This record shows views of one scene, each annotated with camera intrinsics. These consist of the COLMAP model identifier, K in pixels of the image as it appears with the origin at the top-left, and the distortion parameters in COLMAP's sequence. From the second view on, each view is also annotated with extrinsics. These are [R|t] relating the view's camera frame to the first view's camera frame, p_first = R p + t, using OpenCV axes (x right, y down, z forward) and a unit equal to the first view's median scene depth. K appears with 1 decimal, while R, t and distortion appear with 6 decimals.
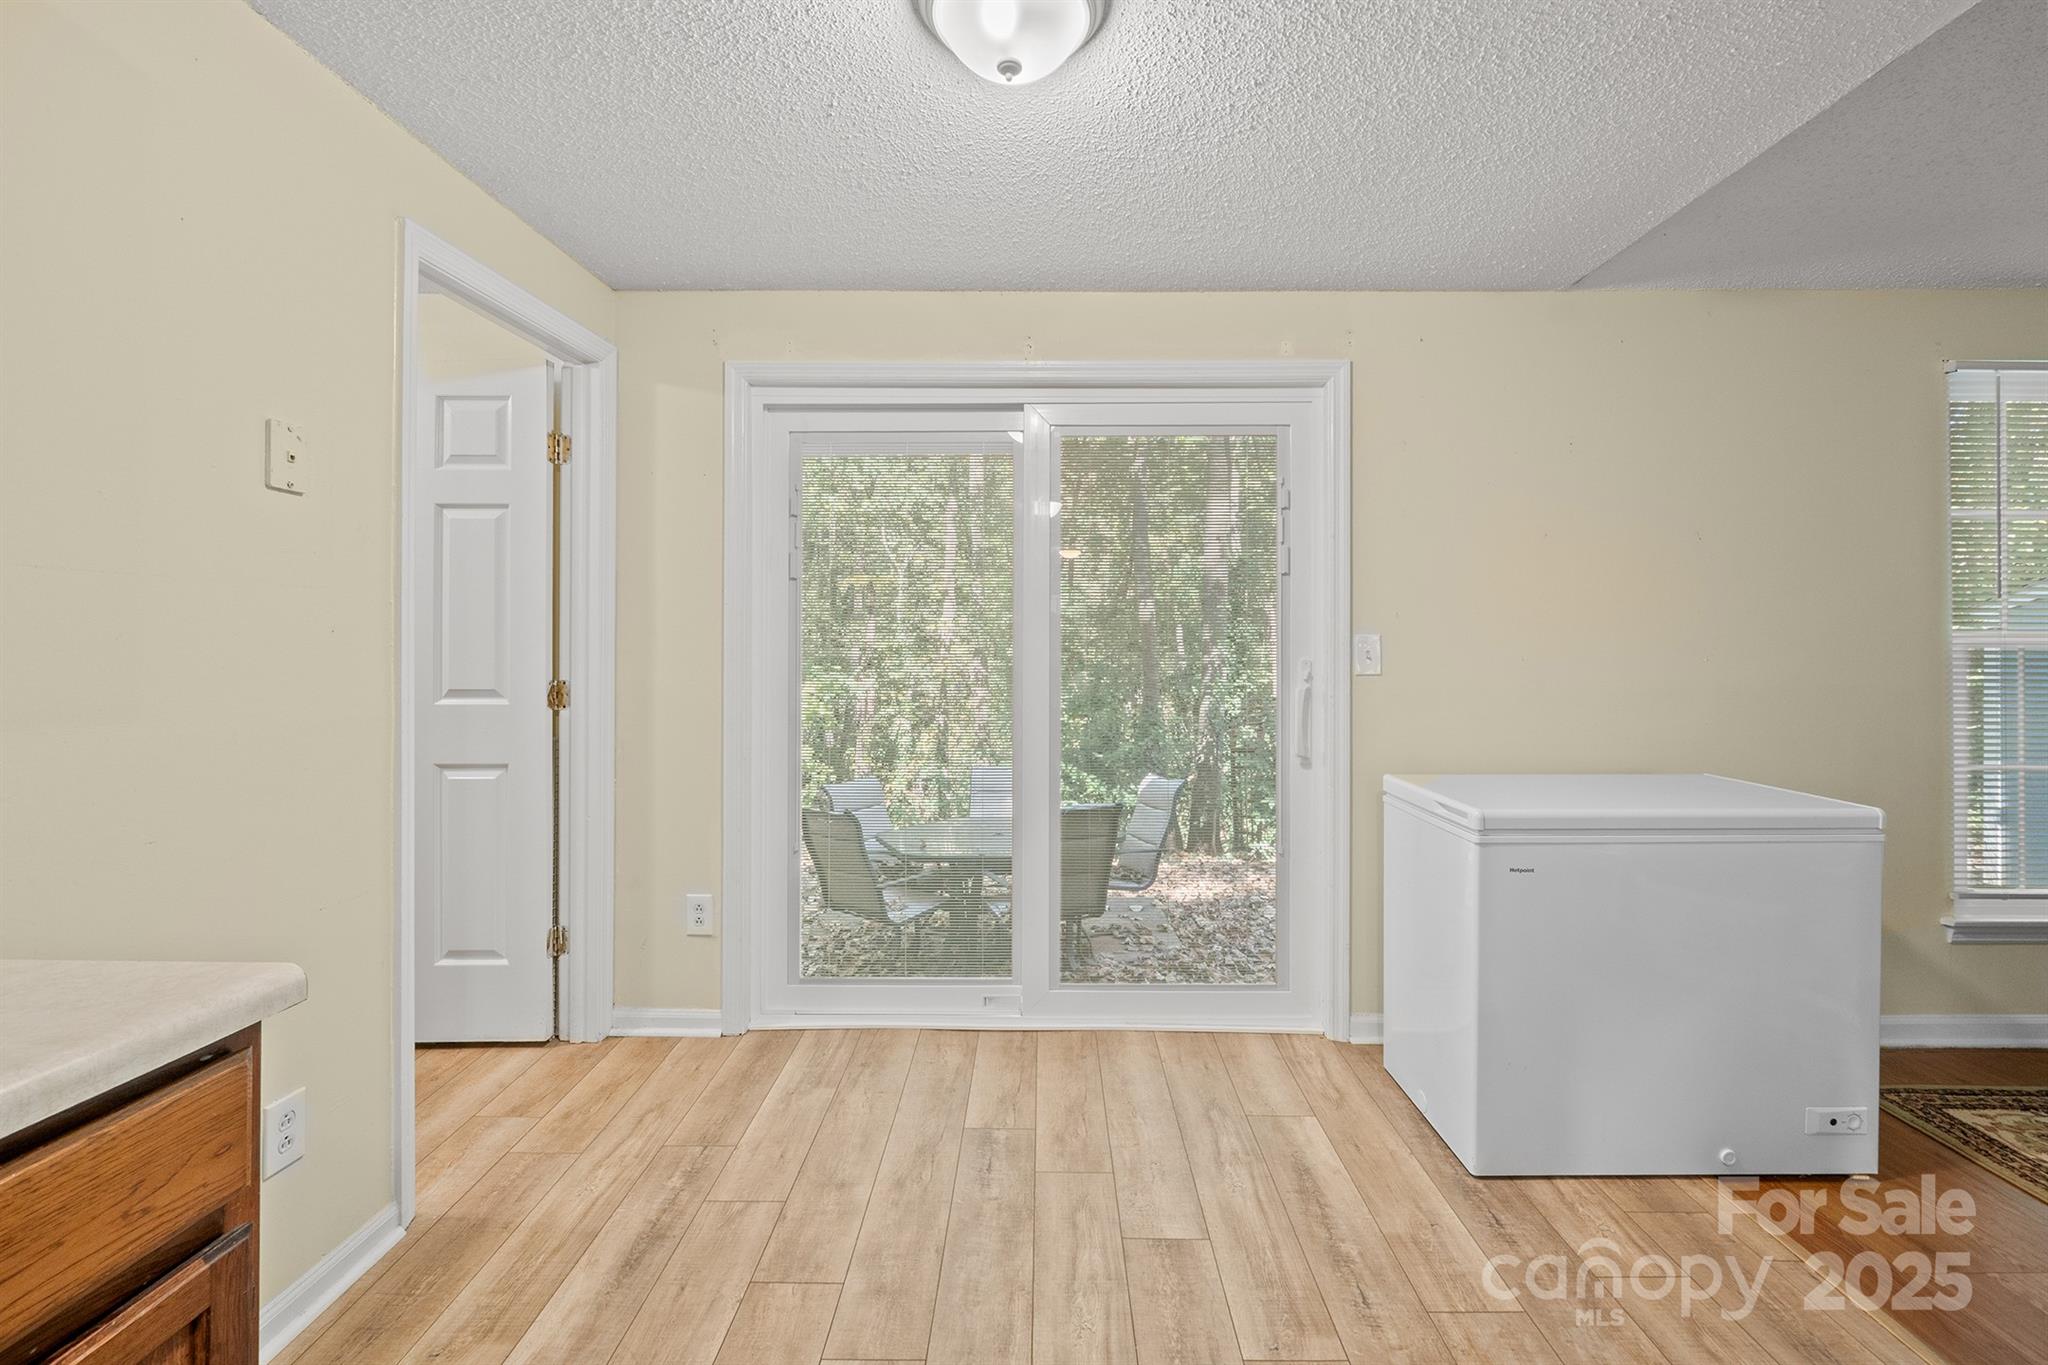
lens RADIAL K [[890.1, 0, 1018.5], [0, 890.1, 669.3], [0, 0, 1]] dist [-0.011676, 0.000435]
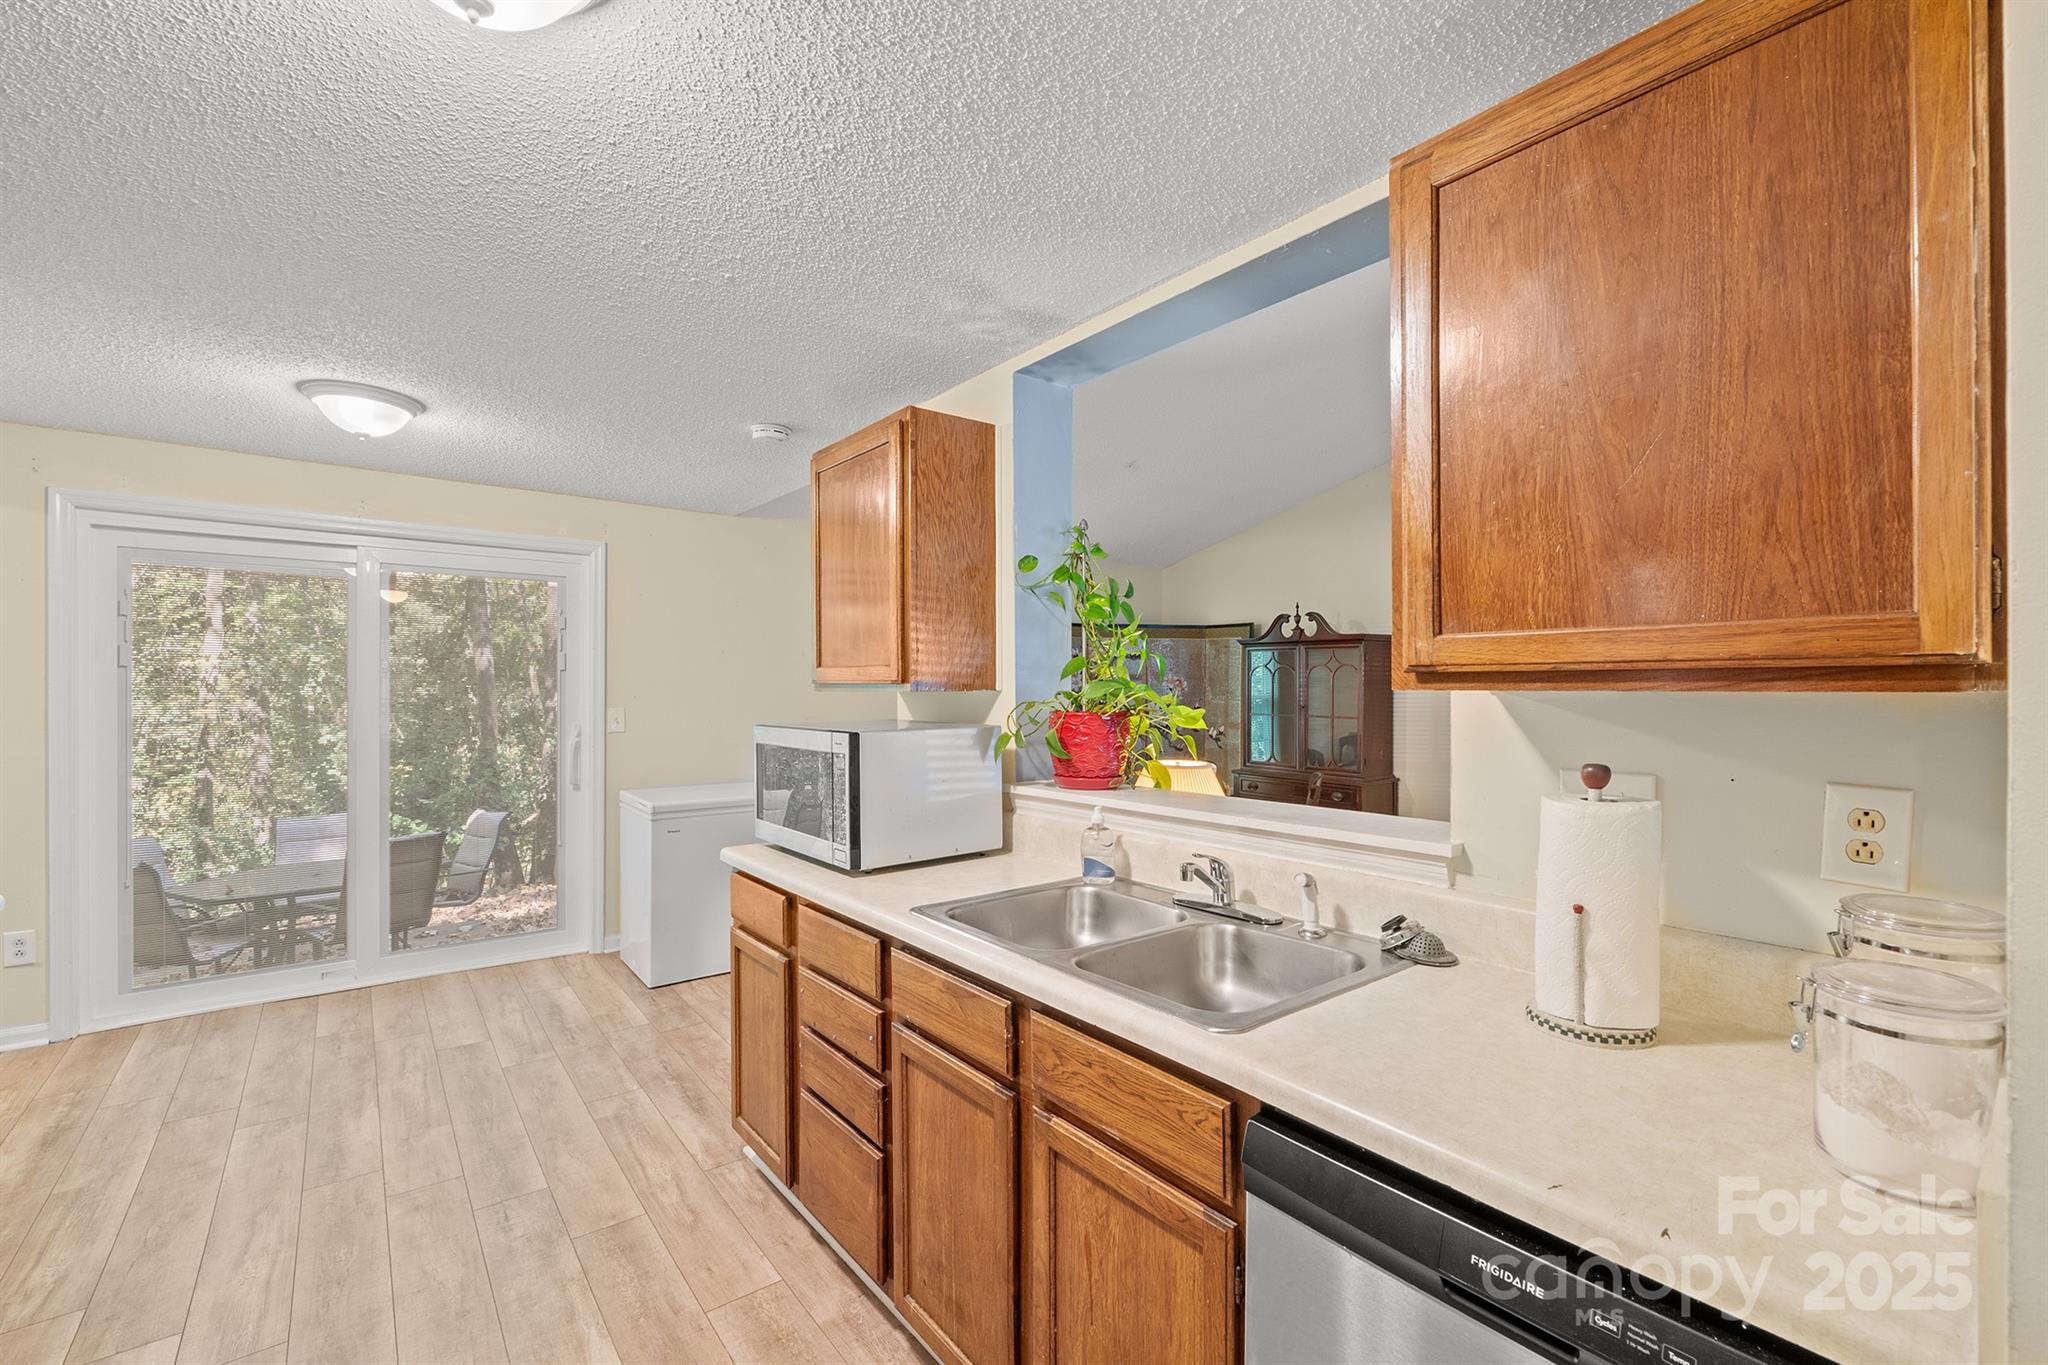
lens RADIAL K [[890.1, 0, 1048.9], [0, 890.1, 689.6], [0, 0, 1]] dist [-0.011676, 0.000435]
pose [[0.765151, 0.003004, 0.643844, -0.062257], [0.005779, 0.999917, -0.011532, -0.051371], [-0.643825, 0.012544, 0.765070, -0.833758]]
